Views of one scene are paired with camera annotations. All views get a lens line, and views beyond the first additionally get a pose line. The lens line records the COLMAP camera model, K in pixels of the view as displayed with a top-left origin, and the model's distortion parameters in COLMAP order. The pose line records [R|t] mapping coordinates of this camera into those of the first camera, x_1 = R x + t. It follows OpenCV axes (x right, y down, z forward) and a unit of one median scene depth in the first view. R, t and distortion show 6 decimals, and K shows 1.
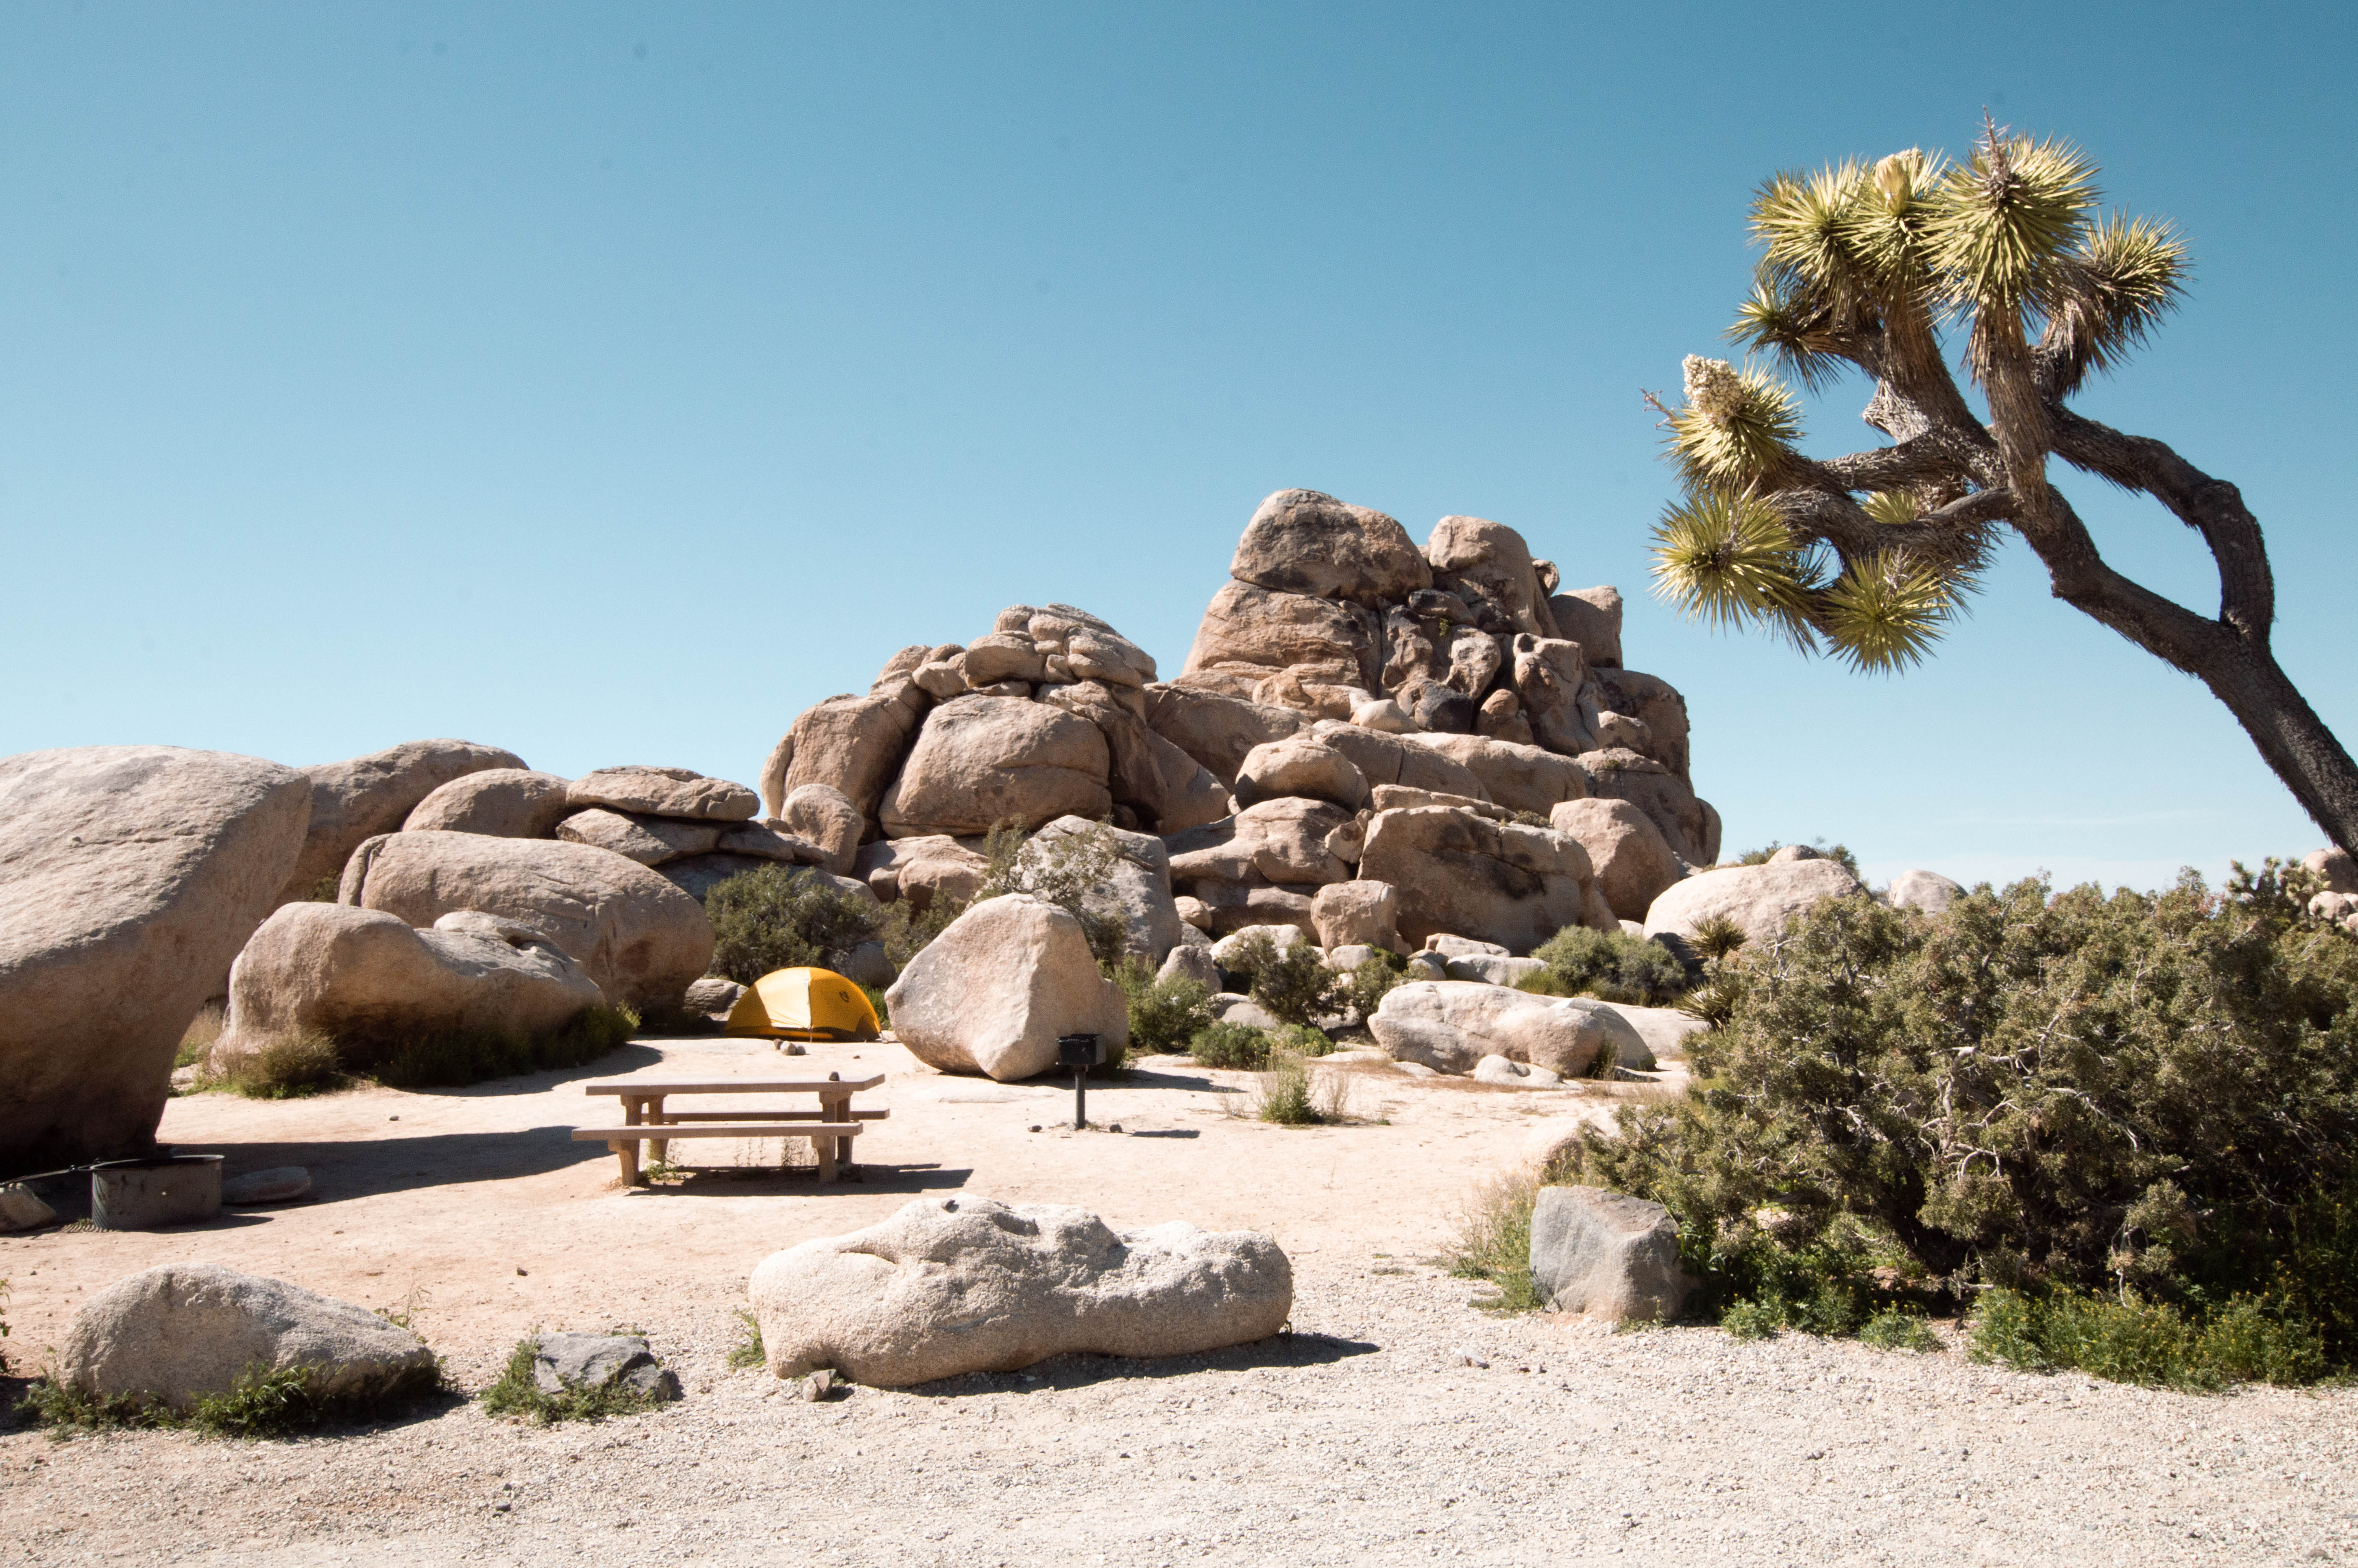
lens RADIAL K [[1835.9, 0, 1178.8], [0, 1835.9, 782.4], [0, 0, 1]] dist [-0.002145, 0.000313]
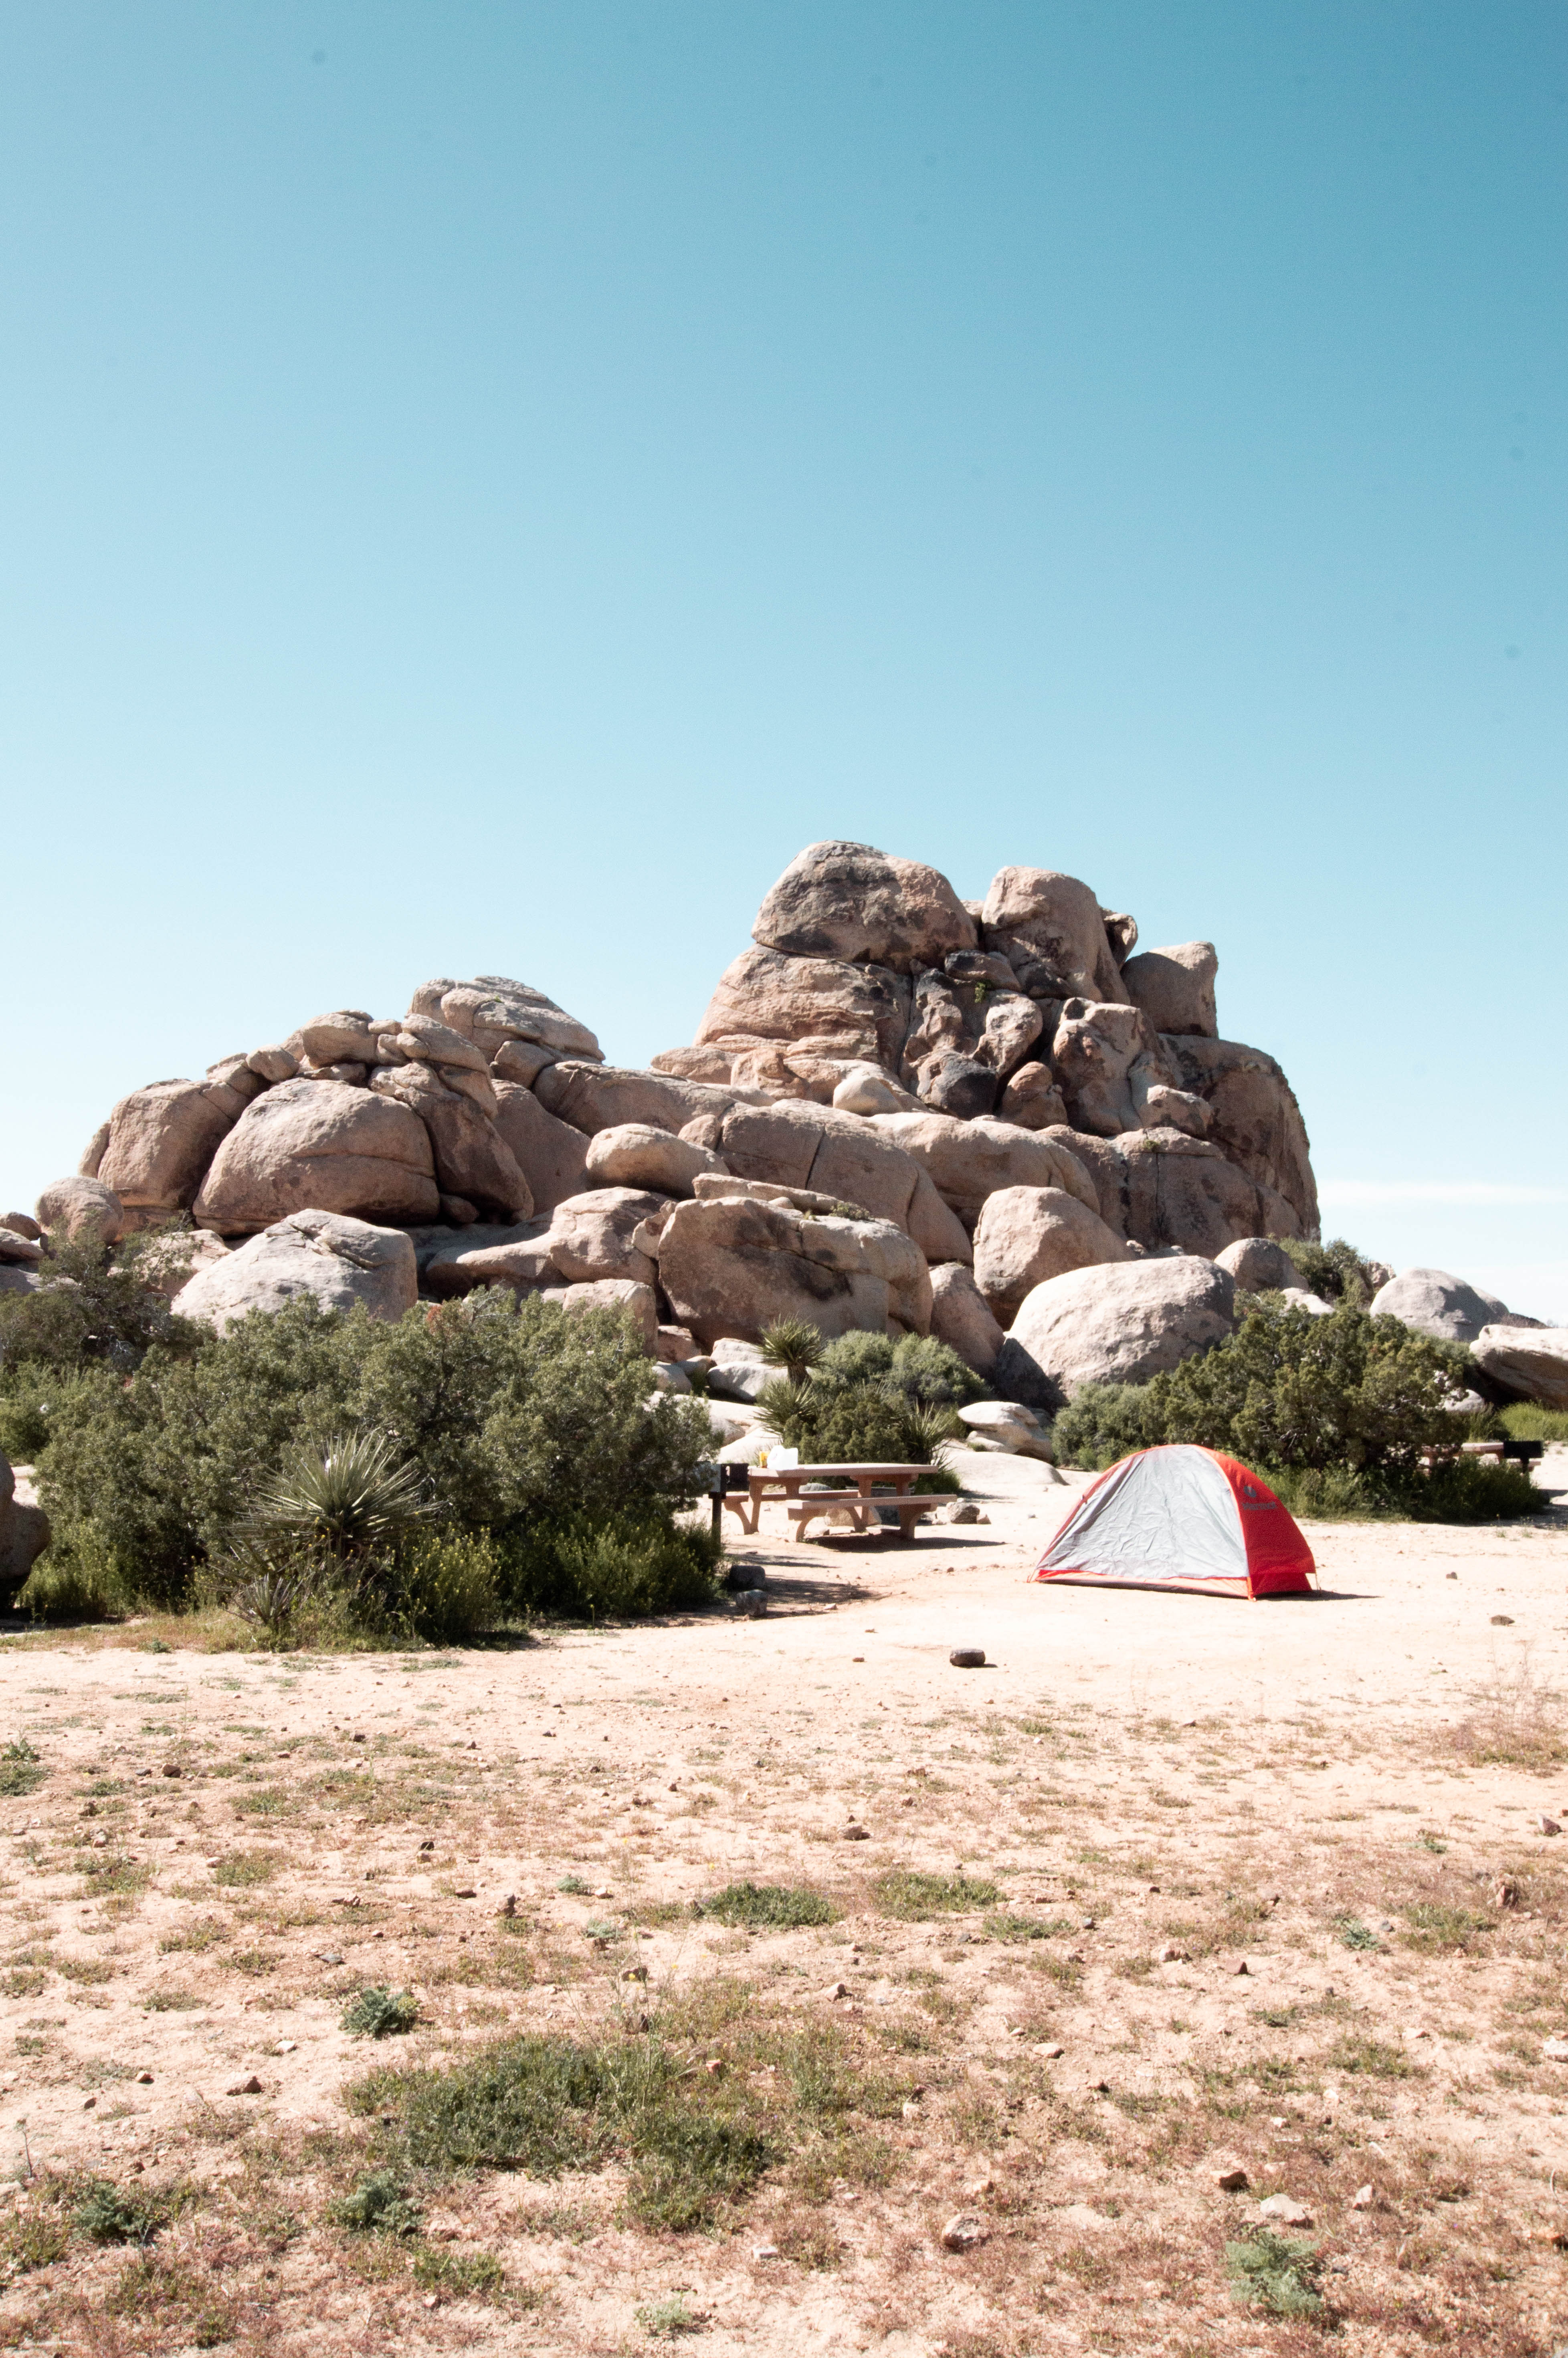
lens RADIAL K [[2053.9, 0, 784.2], [0, 2053.9, 1181.8], [0, 0, 1]] dist [0.007118, 0.007555]
pose [[0.990226, -0.003708, -0.139426, 0.194339], [0.005049, 0.999944, 0.009263, -0.002558], [0.139383, -0.009877, 0.990189, -0.000611]]
